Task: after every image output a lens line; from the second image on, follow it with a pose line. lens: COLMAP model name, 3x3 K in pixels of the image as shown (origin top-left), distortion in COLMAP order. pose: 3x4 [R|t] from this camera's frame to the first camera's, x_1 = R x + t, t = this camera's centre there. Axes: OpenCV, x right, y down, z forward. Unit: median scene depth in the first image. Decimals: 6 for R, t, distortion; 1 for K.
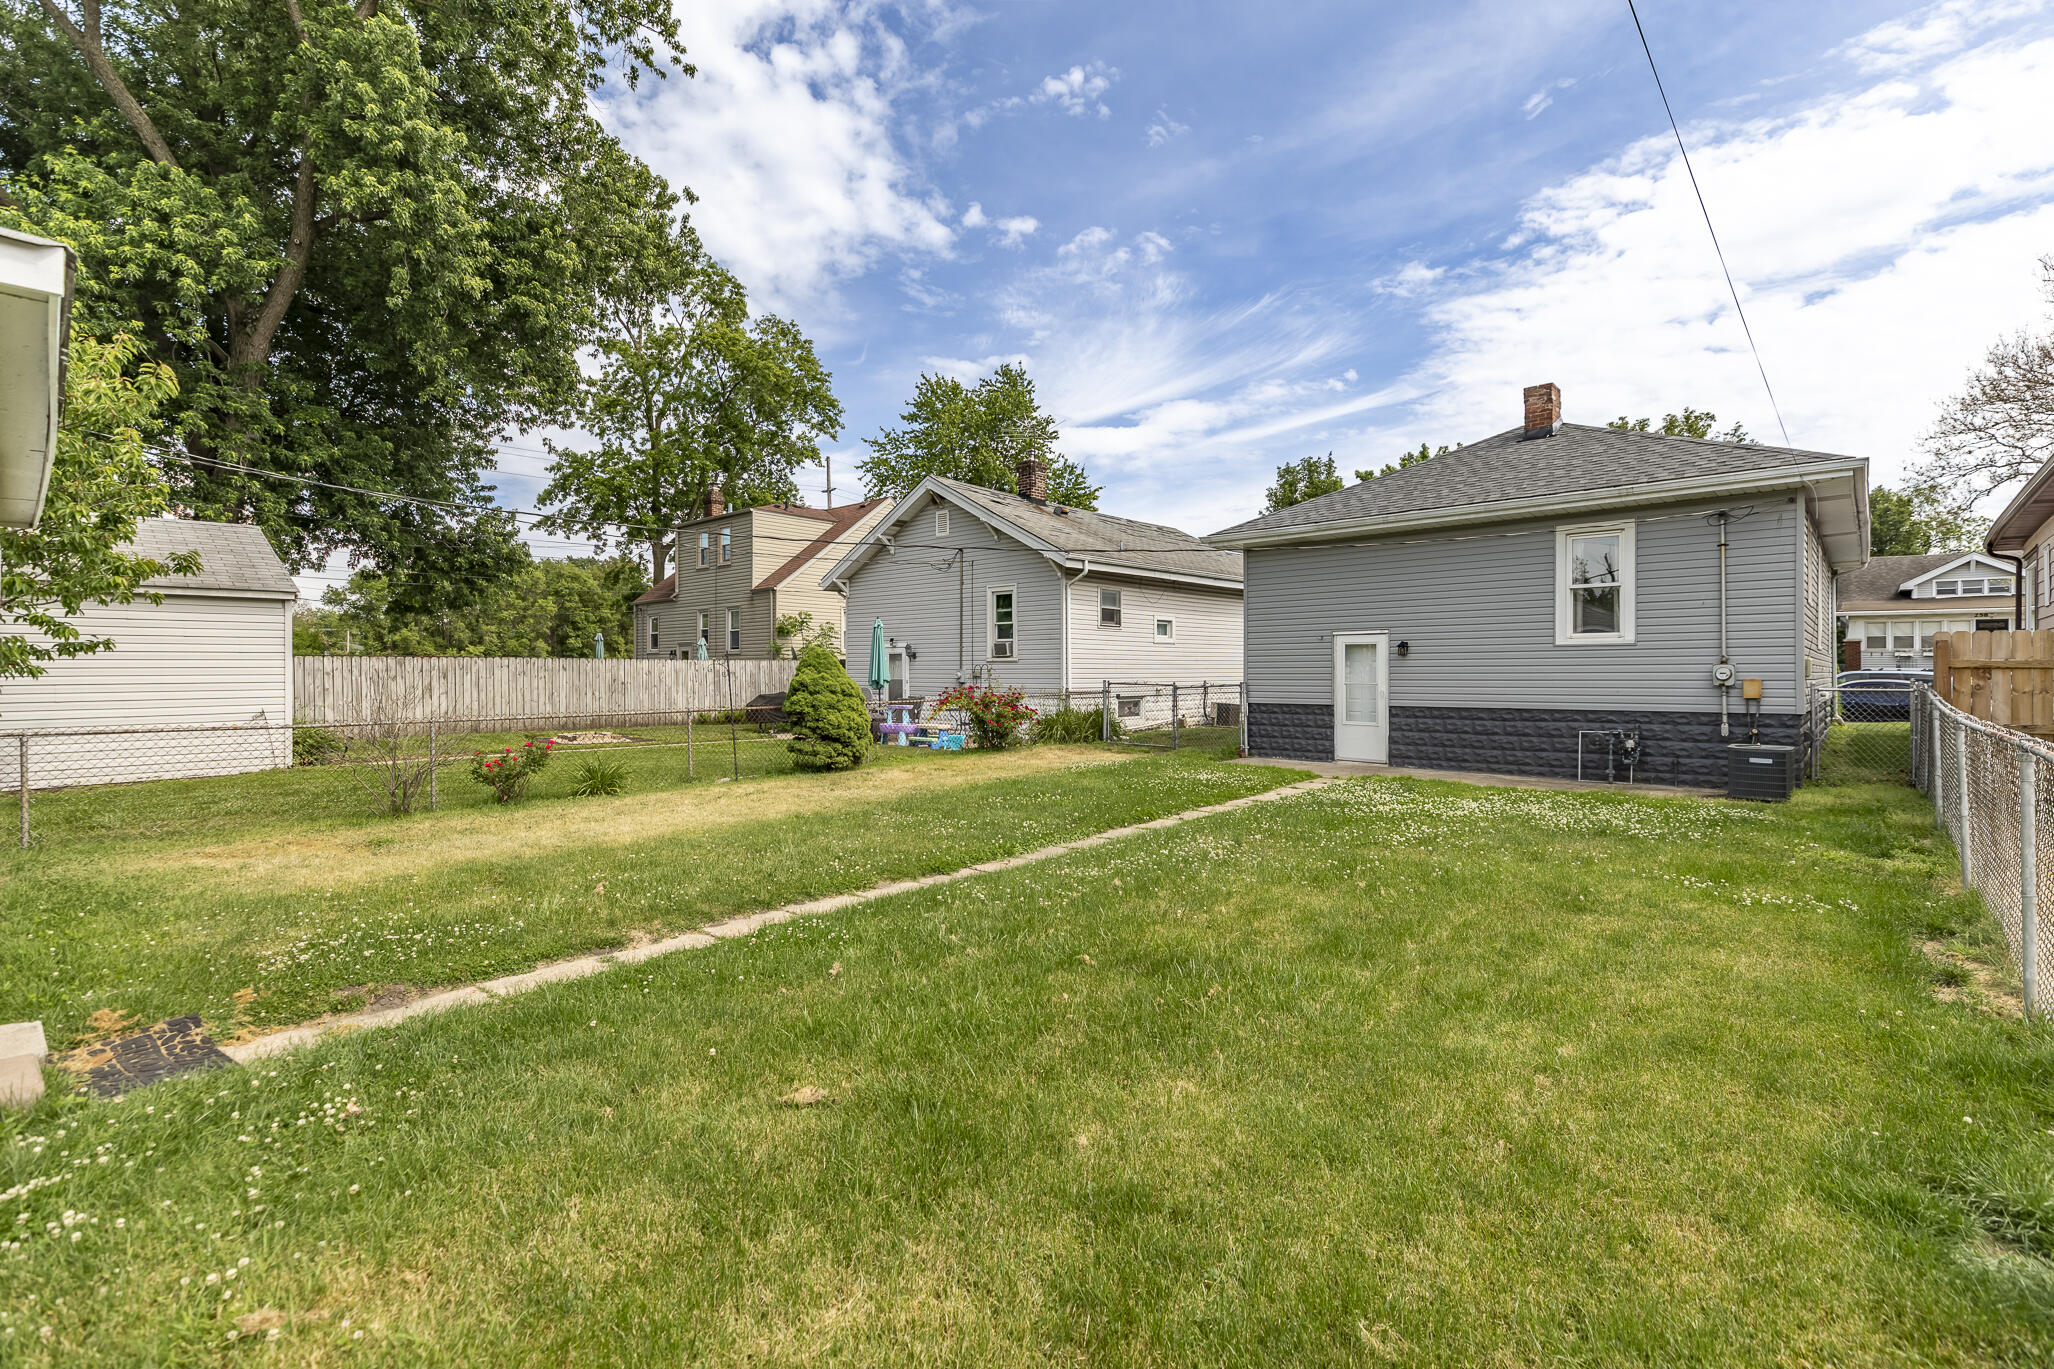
lens RADIAL K [[919.5, 0, 1017.4], [0, 919.5, 684.7], [0, 0, 1]] dist [0.015278, -0.006380]
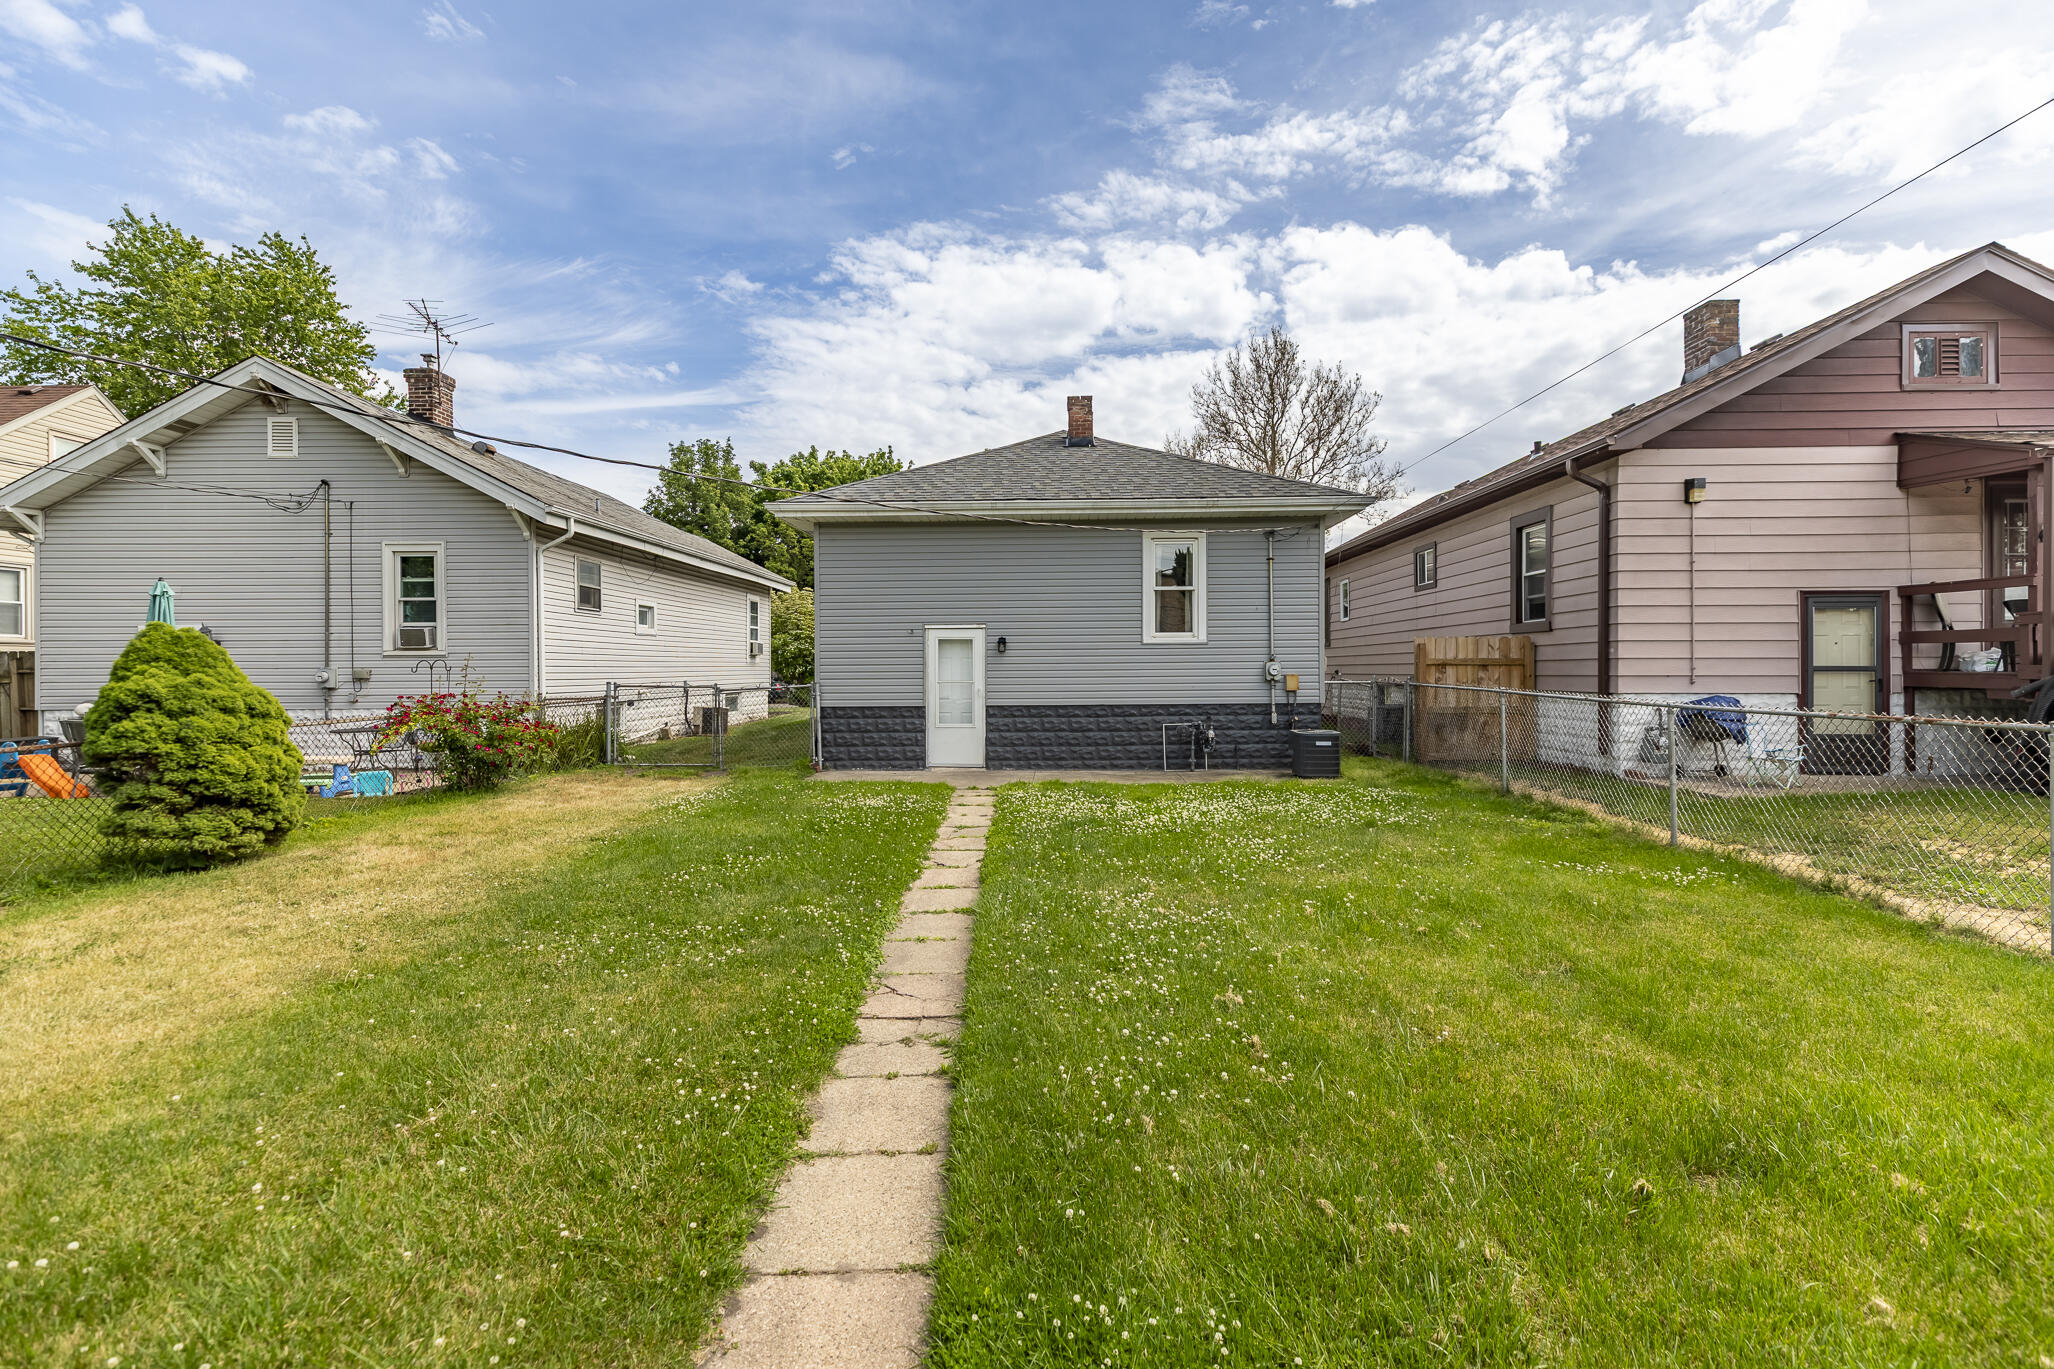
lens RADIAL K [[919.5, 0, 1033.0], [0, 919.5, 685.4], [0, 0, 1]] dist [0.015278, -0.006380]
pose [[0.745244, -0.014330, 0.666638, -0.065015], [0.012890, 0.999892, 0.007083, -0.001250], [-0.666667, 0.003315, 0.745348, 0.095435]]
